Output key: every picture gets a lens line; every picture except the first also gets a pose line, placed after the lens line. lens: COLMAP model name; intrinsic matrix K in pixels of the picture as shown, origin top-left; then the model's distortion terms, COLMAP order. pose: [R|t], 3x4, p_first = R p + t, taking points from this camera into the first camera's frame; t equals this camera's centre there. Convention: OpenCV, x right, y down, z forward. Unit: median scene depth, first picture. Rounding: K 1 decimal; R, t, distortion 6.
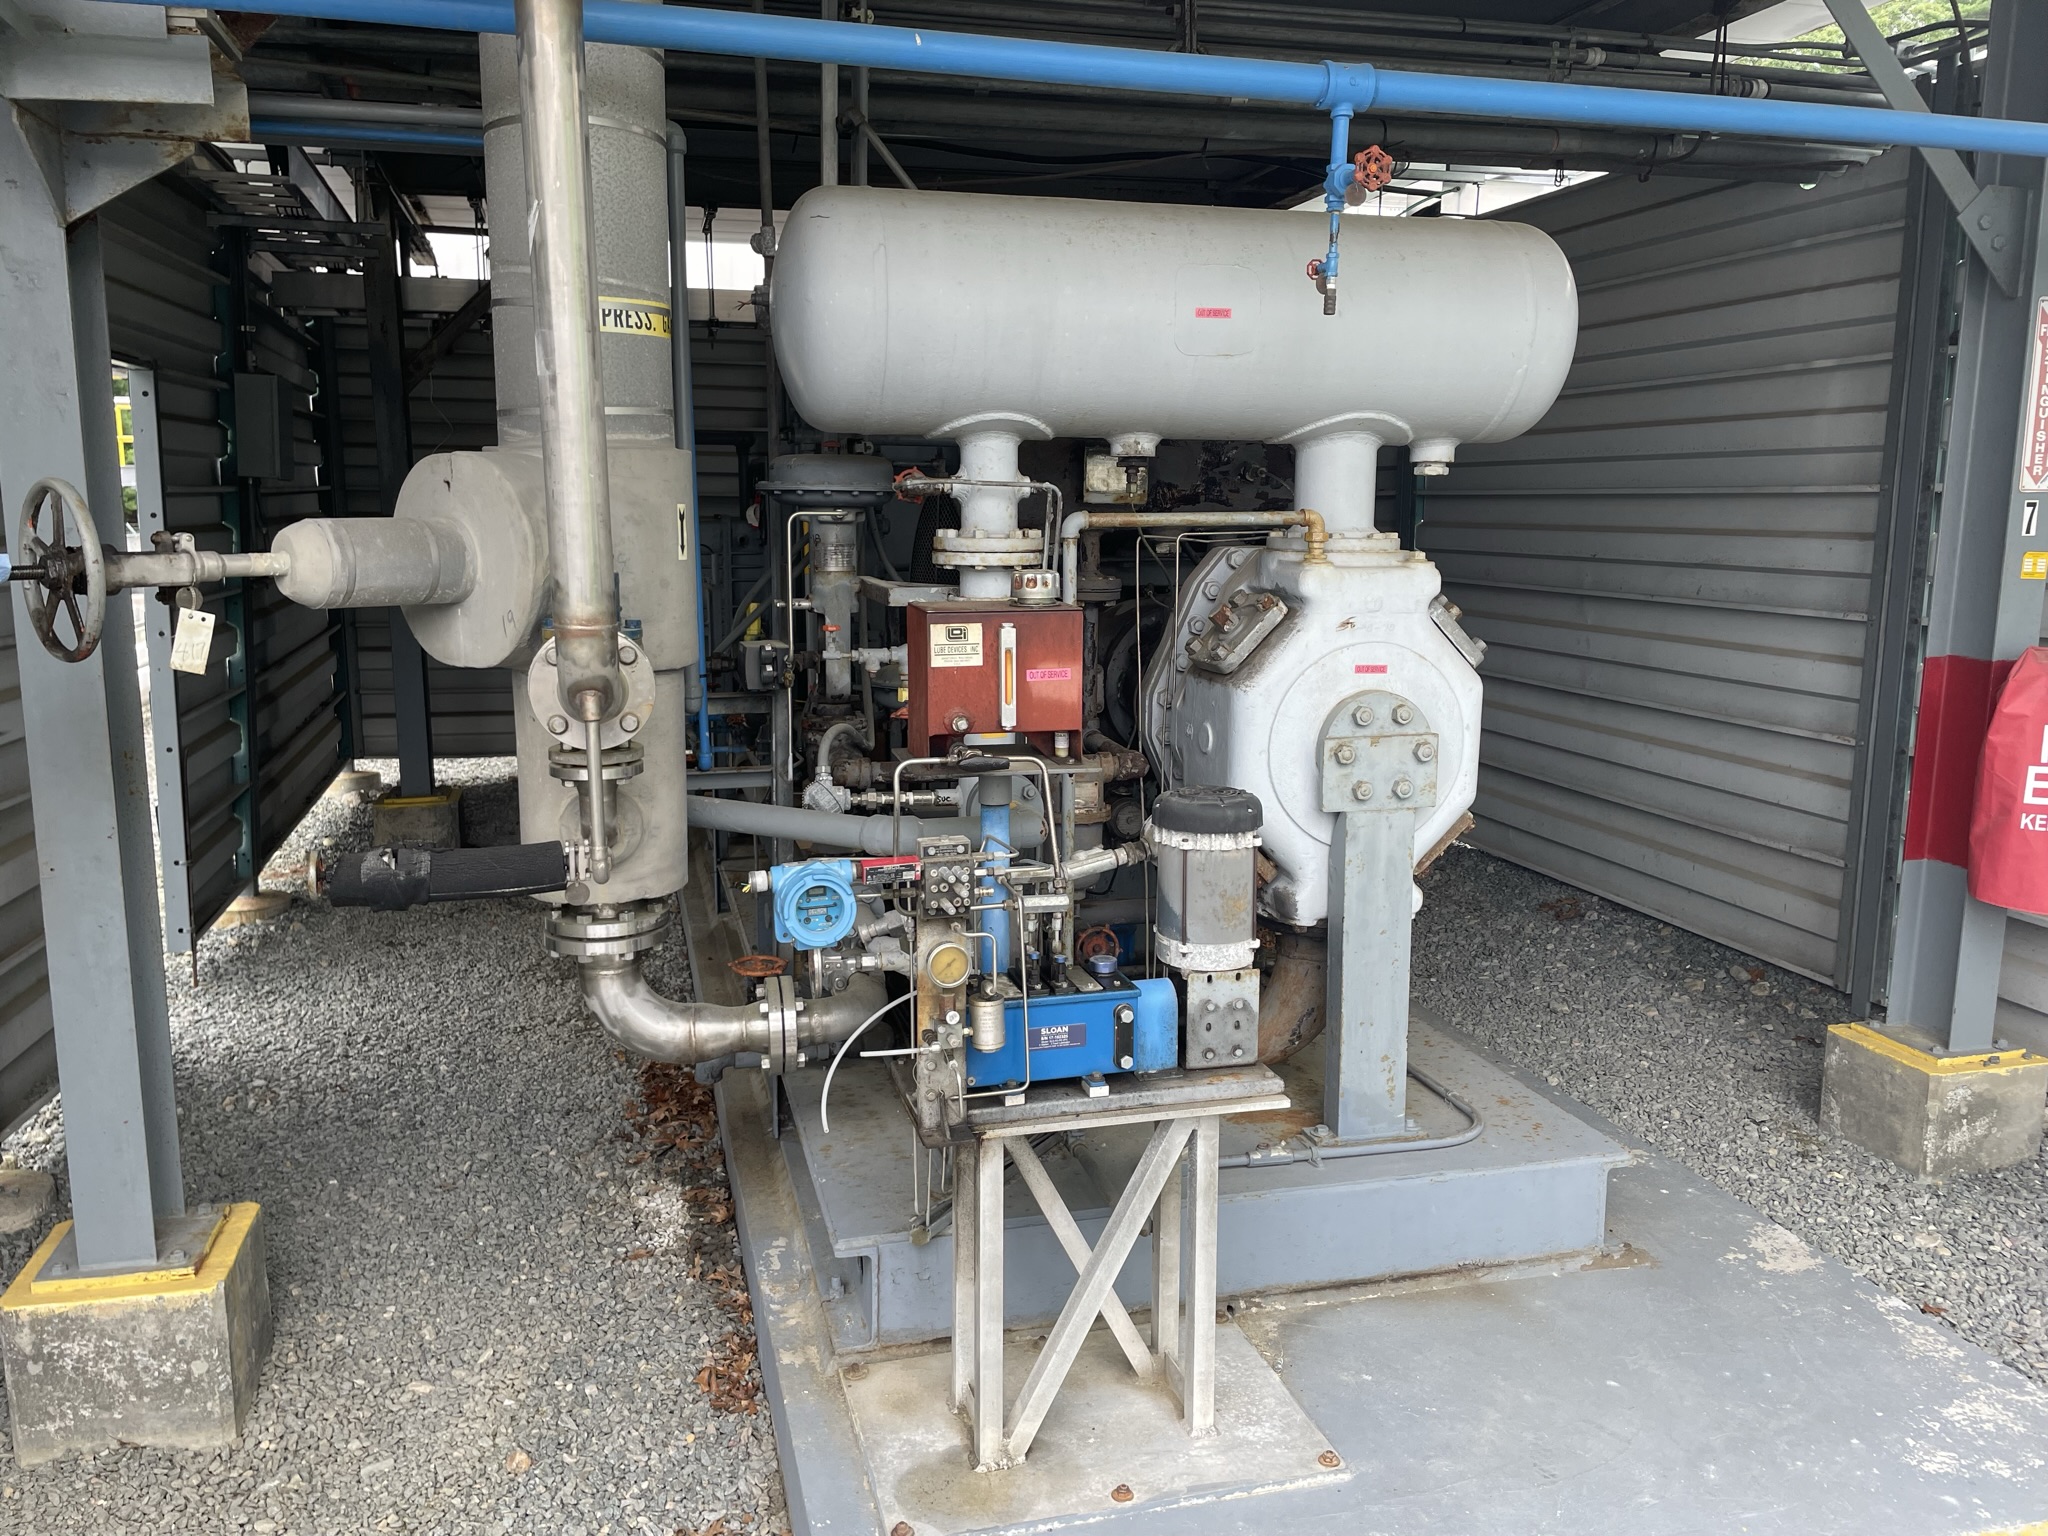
lens RADIAL K [[1568.1, 0, 1024.0], [0, 1568.1, 768.0], [0, 0, 1]] dist [0.095729, -0.154002]
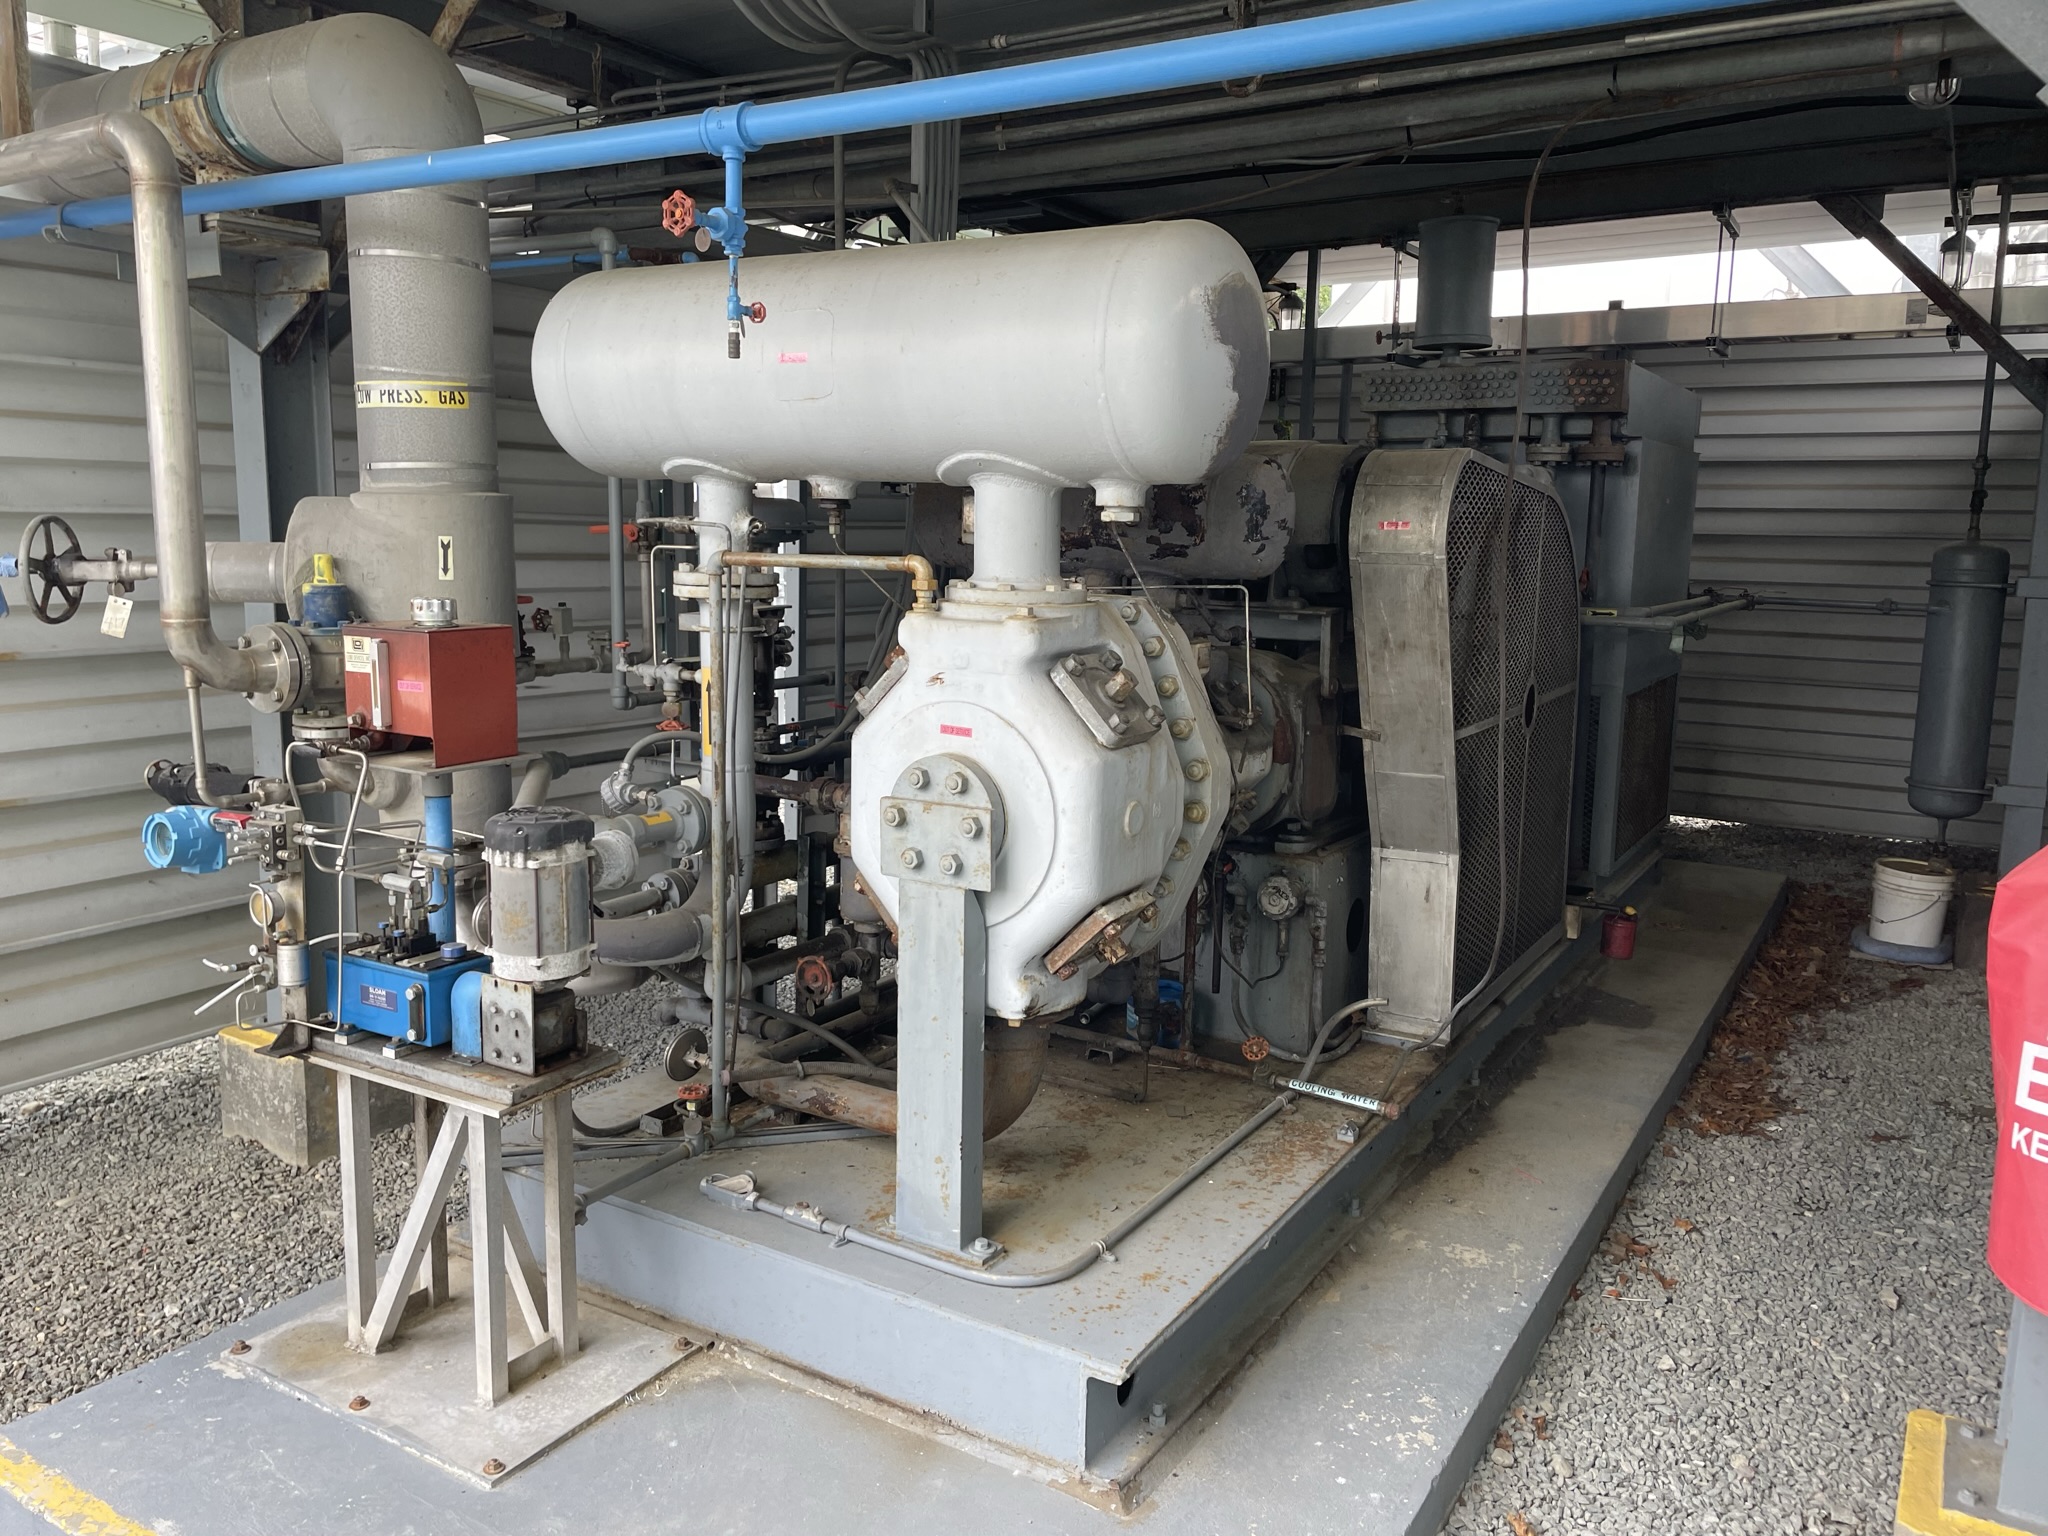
lens RADIAL K [[1564.7, 0, 1023.1], [0, 1564.7, 751.3], [0, 0, 1]] dist [0.103493, -0.158496]
pose [[0.685429, 0.114367, -0.719102, 0.912095], [-0.135346, 0.990388, 0.028505, -0.083080], [0.715450, 0.077789, 0.694320, 0.401498]]
